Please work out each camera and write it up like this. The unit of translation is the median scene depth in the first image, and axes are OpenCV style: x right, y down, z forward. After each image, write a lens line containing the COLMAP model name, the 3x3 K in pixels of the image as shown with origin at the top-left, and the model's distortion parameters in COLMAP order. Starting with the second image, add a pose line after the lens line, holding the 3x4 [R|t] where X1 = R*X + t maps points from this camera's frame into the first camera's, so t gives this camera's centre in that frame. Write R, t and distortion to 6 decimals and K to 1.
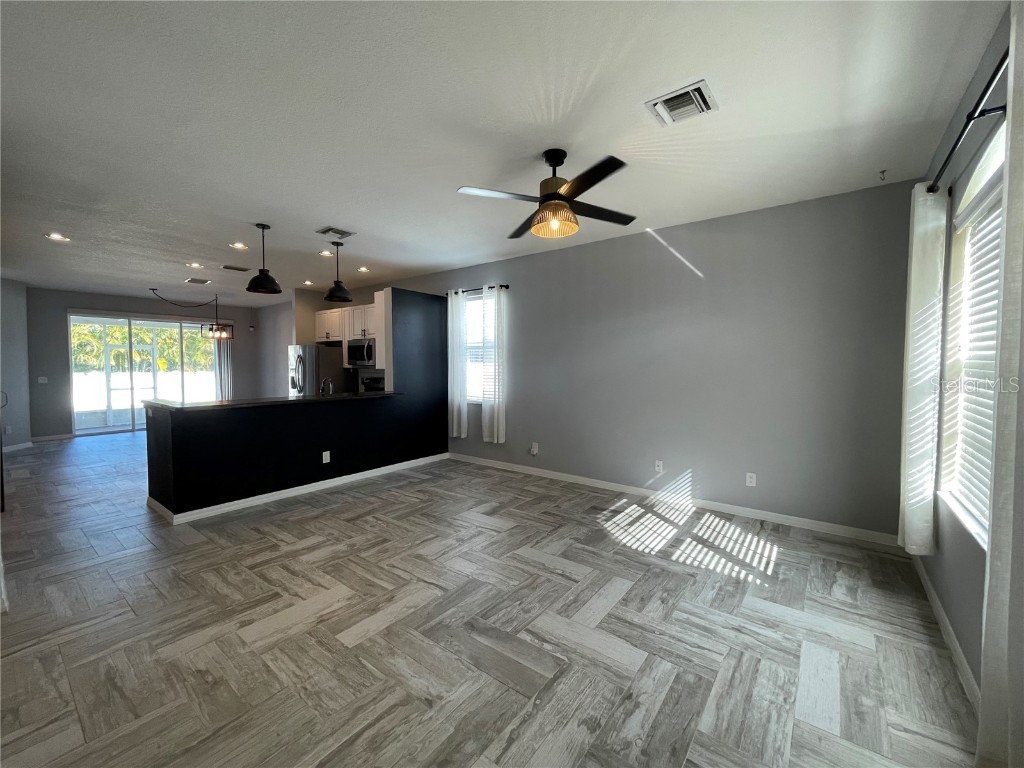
lens RADIAL K [[415.1, 0, 513.2], [0, 415.1, 380.5], [0, 0, 1]] dist [-0.003684, 0.000368]
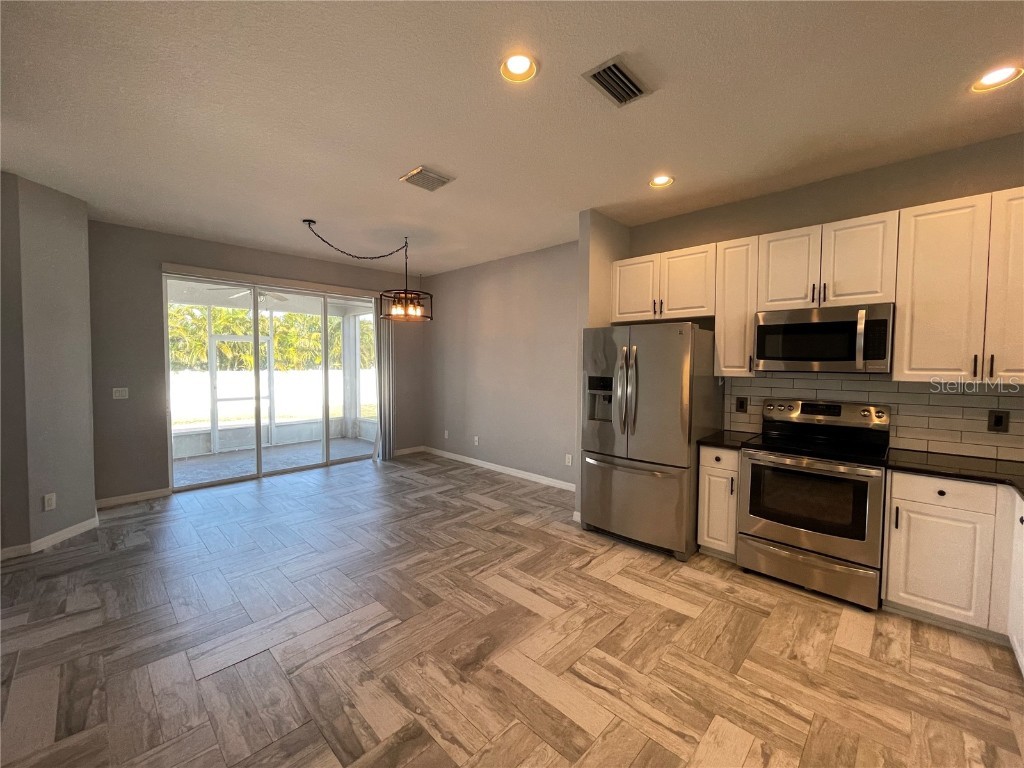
lens RADIAL K [[415.1, 0, 513.2], [0, 415.1, 380.5], [0, 0, 1]] dist [-0.003684, 0.000368]
pose [[0.993508, 0.009482, -0.113370, -1.306451], [-0.009026, 0.999949, 0.004540, -0.058845], [0.113407, -0.003488, 0.993543, 1.199387]]
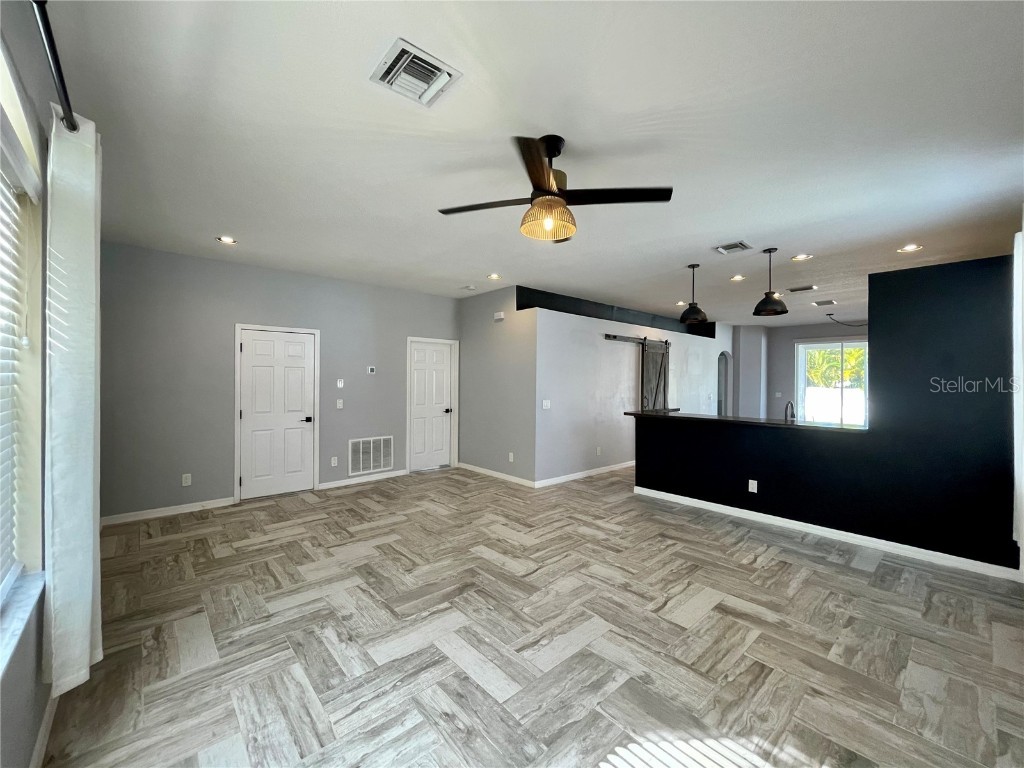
lens RADIAL K [[415.0, 0, 513.9], [0, 415.0, 380.5], [0, 0, 1]] dist [-0.002156, 0.000768]
pose [[-0.181892, 0.000681, -0.983318, 0.802489], [-0.043869, 0.998998, 0.008806, -0.050320], [0.982339, 0.044739, -0.181680, 0.928431]]
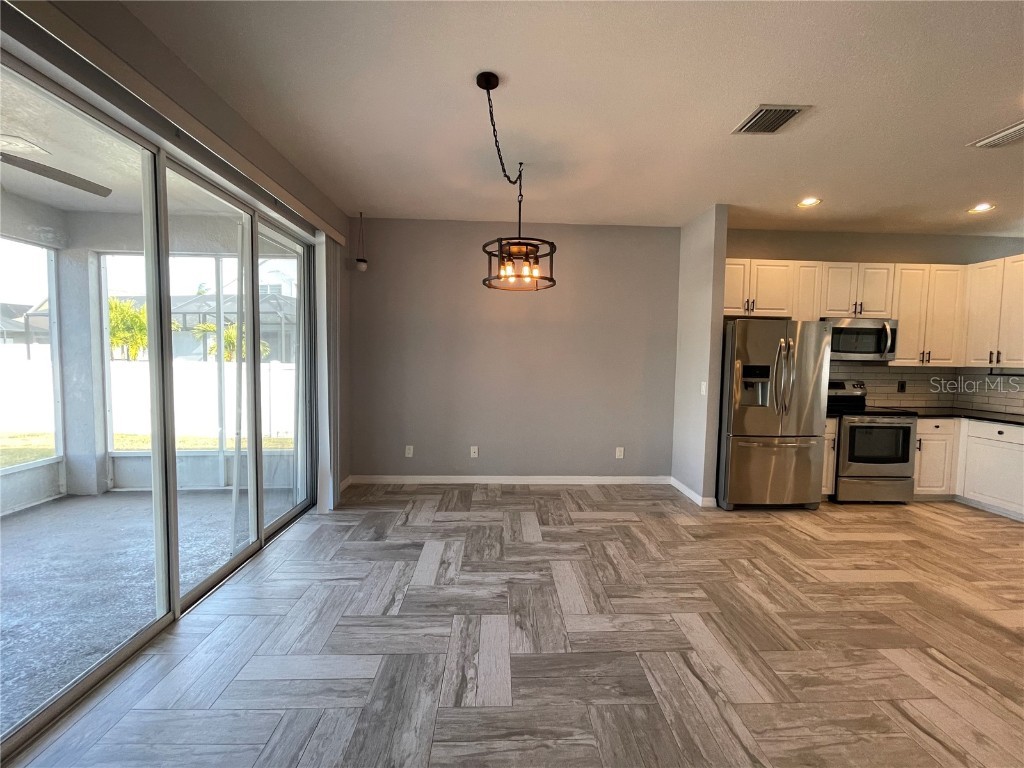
lens RADIAL K [[415.1, 0, 513.2], [0, 415.1, 380.5], [0, 0, 1]] dist [-0.003684, 0.000368]
pose [[0.768301, -0.025569, 0.639577, -2.455405], [0.011086, 0.999584, 0.026644, -0.062400], [-0.639992, -0.013380, 0.768265, 1.823708]]
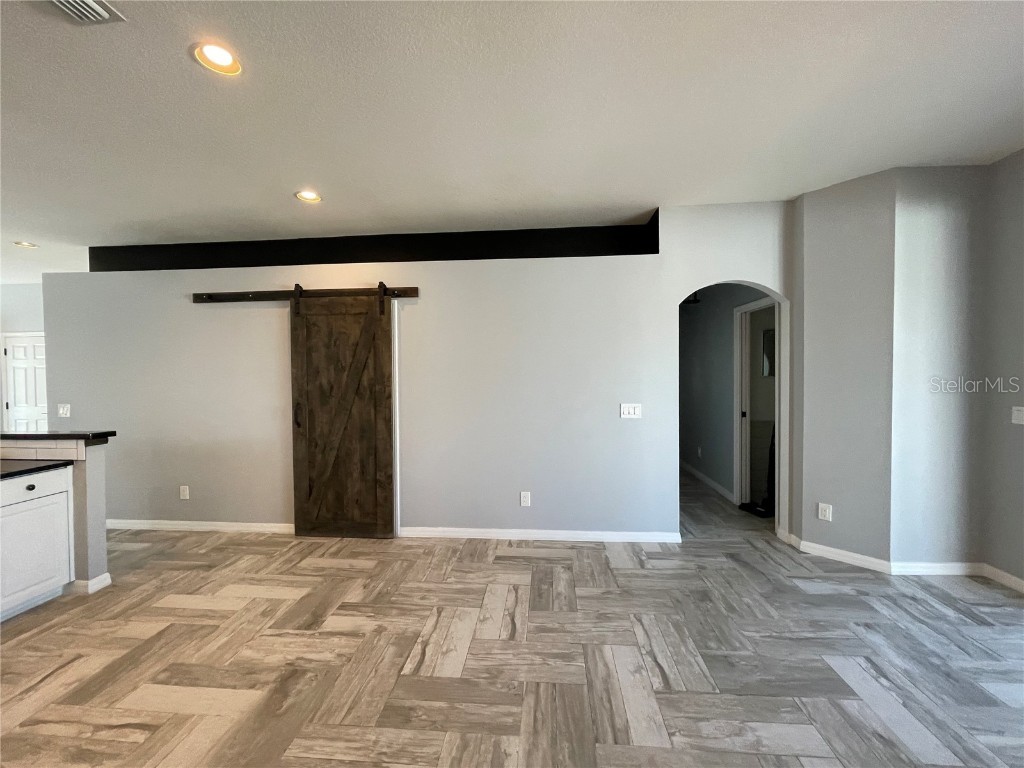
lens RADIAL K [[415.0, 0, 513.9], [0, 415.0, 380.5], [0, 0, 1]] dist [-0.002156, 0.000768]
pose [[-0.840995, 0.018622, -0.540723, -1.393507], [-0.010713, 0.998639, 0.051053, -0.102130], [0.540937, 0.048728, -0.839650, 2.479105]]
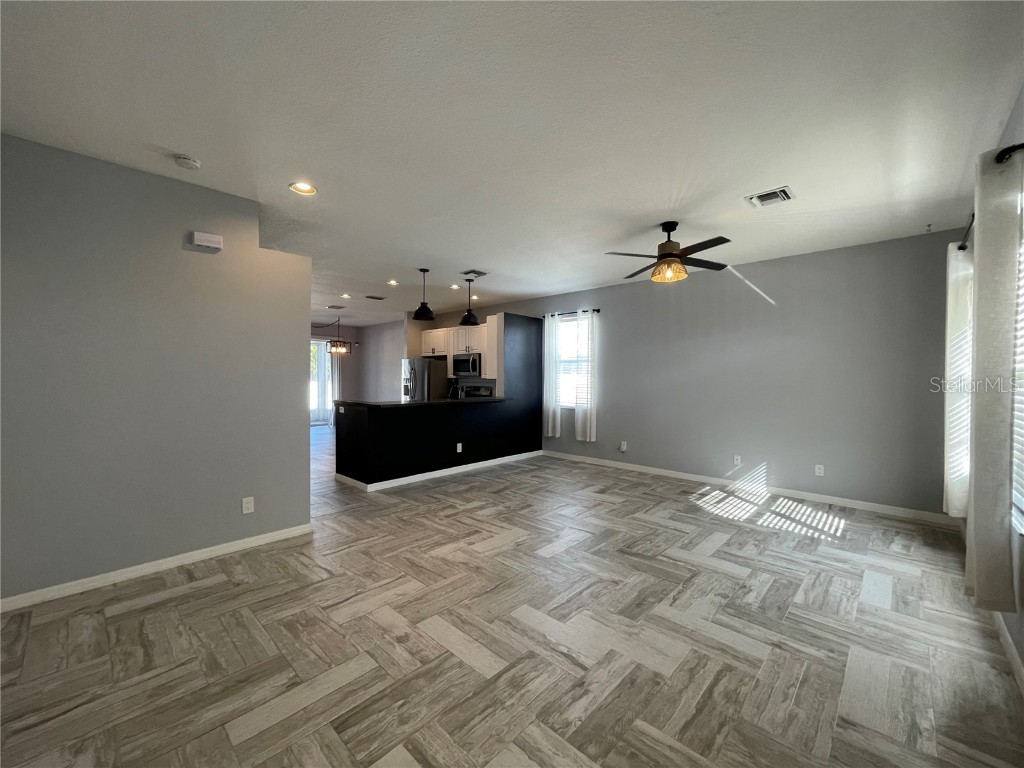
lens RADIAL K [[415.0, 0, 513.9], [0, 415.0, 380.5], [0, 0, 1]] dist [-0.002156, 0.000768]
pose [[0.995035, 0.004401, -0.099426, -0.233839], [-0.007330, 0.999549, -0.029120, 0.021394], [0.099253, 0.029704, 0.994619, -0.357908]]
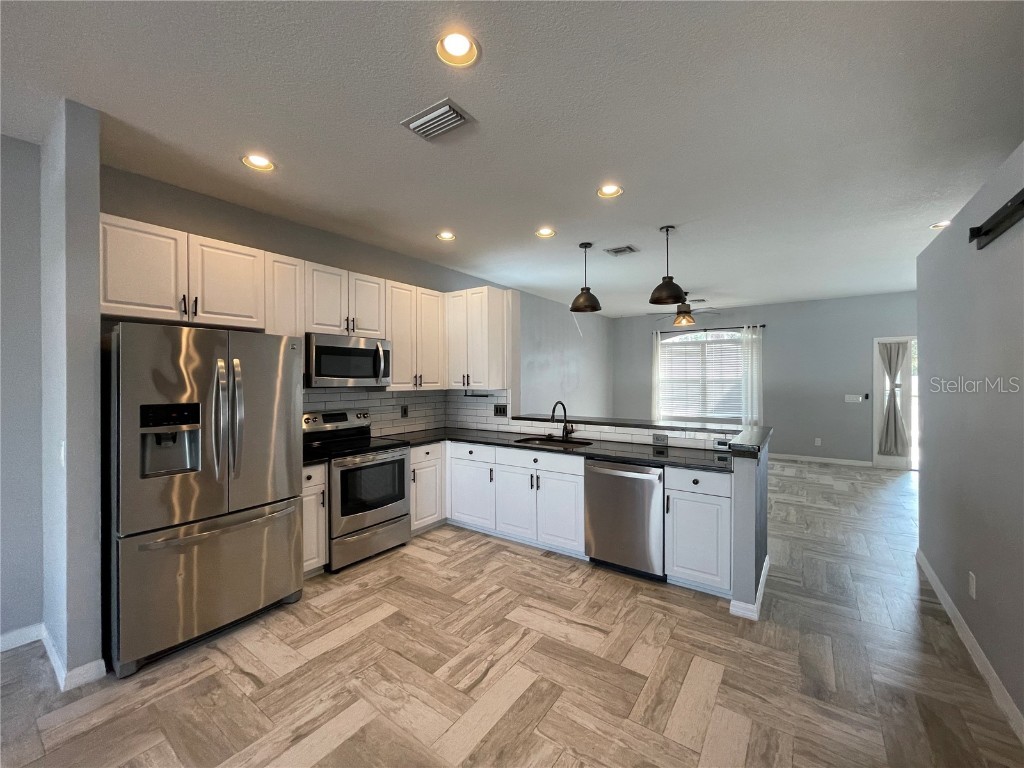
lens RADIAL K [[415.0, 0, 513.9], [0, 415.0, 380.5], [0, 0, 1]] dist [-0.002156, 0.000768]
pose [[-0.035917, -0.004325, 0.999345, -1.889861], [0.043869, 0.999020, 0.005900, -0.083160], [-0.998391, 0.044052, -0.035692, 1.746063]]
